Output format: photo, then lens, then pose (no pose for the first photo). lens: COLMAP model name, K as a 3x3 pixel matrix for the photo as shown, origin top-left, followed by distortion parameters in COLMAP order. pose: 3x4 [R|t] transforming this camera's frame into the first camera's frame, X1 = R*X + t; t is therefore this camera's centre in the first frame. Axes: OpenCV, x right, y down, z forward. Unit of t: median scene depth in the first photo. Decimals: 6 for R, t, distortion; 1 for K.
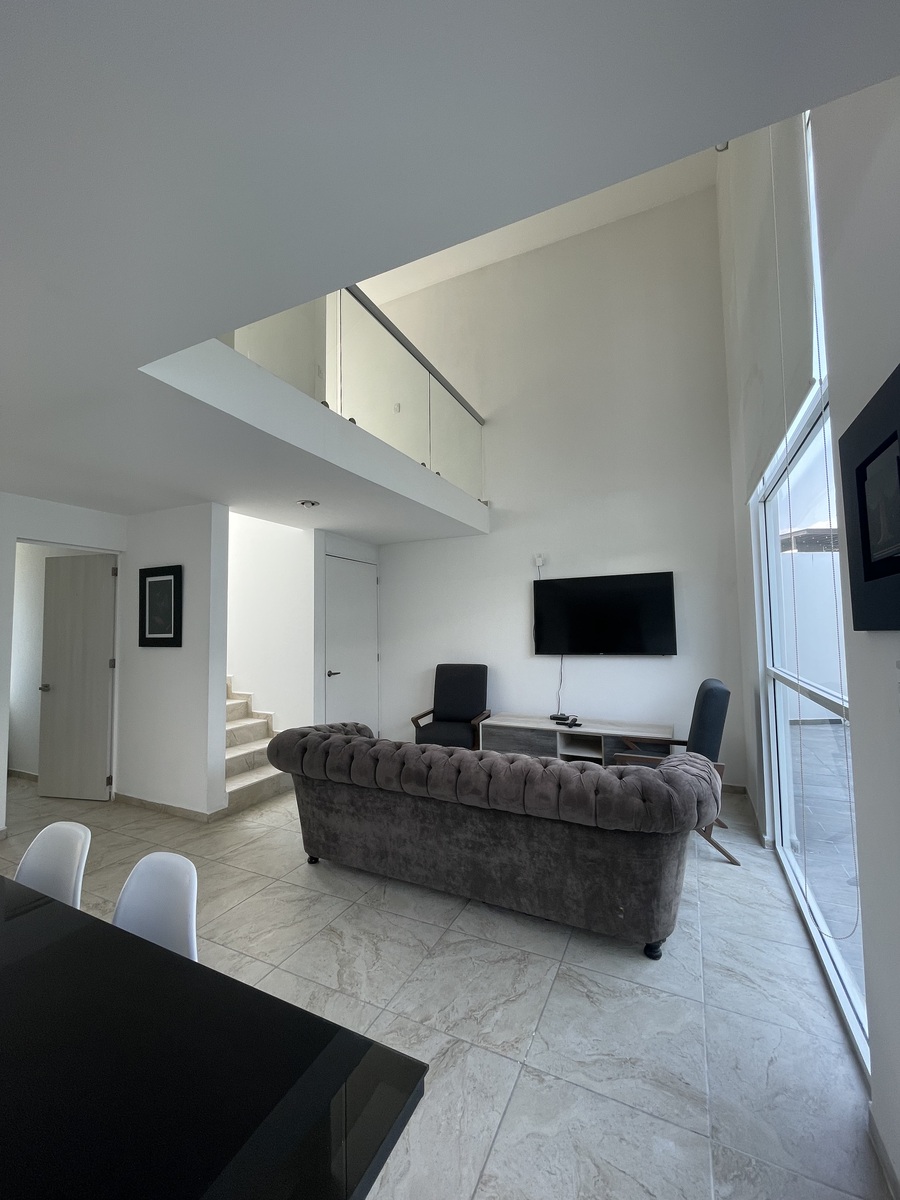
lens RADIAL K [[484.3, 0, 450.0], [0, 484.3, 600.0], [0, 0, 1]] dist [-0.002217, 0.000497]
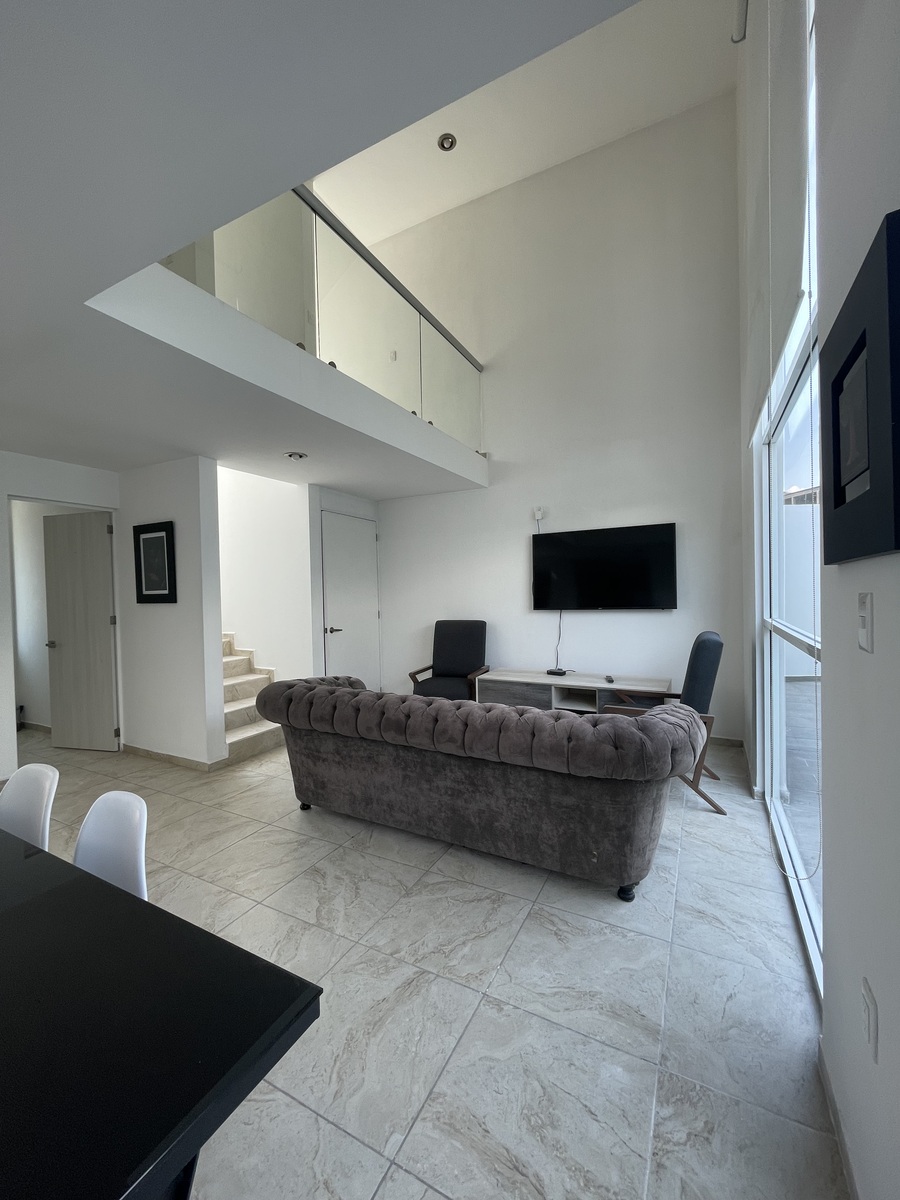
lens RADIAL K [[483.4, 0, 450.0], [0, 483.4, 600.0], [0, 0, 1]] dist [-0.001584, -0.000212]
pose [[0.999444, -0.005967, -0.032805, 0.081189], [0.008520, 0.996900, 0.078215, 0.029040], [0.032237, -0.078451, 0.996397, 0.027462]]
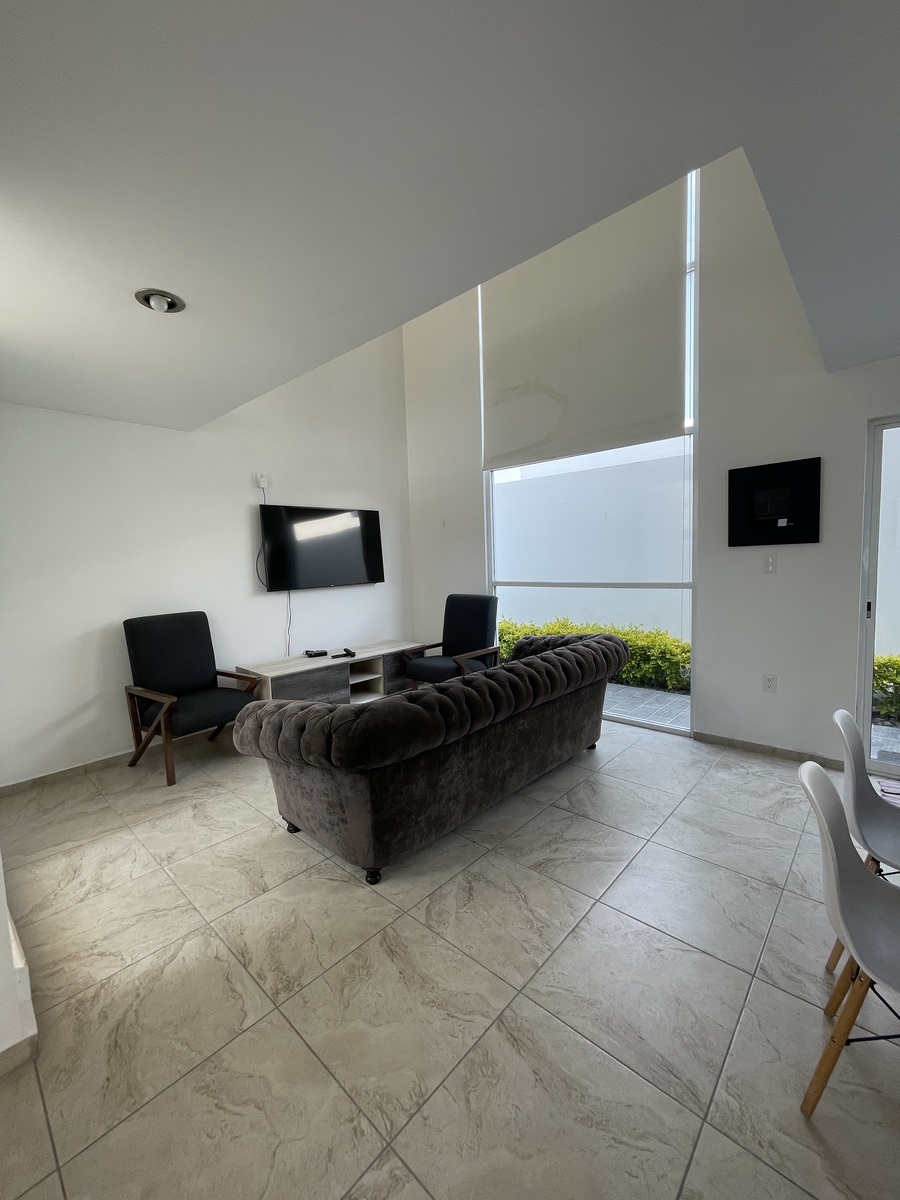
lens RADIAL K [[484.3, 0, 450.0], [0, 484.3, 600.0], [0, 0, 1]] dist [-0.002217, 0.000497]
pose [[0.290119, -0.076422, 0.953934, -1.192140], [-0.028633, 0.995667, 0.088474, 0.089143], [-0.956562, -0.052982, 0.286674, 0.949174]]
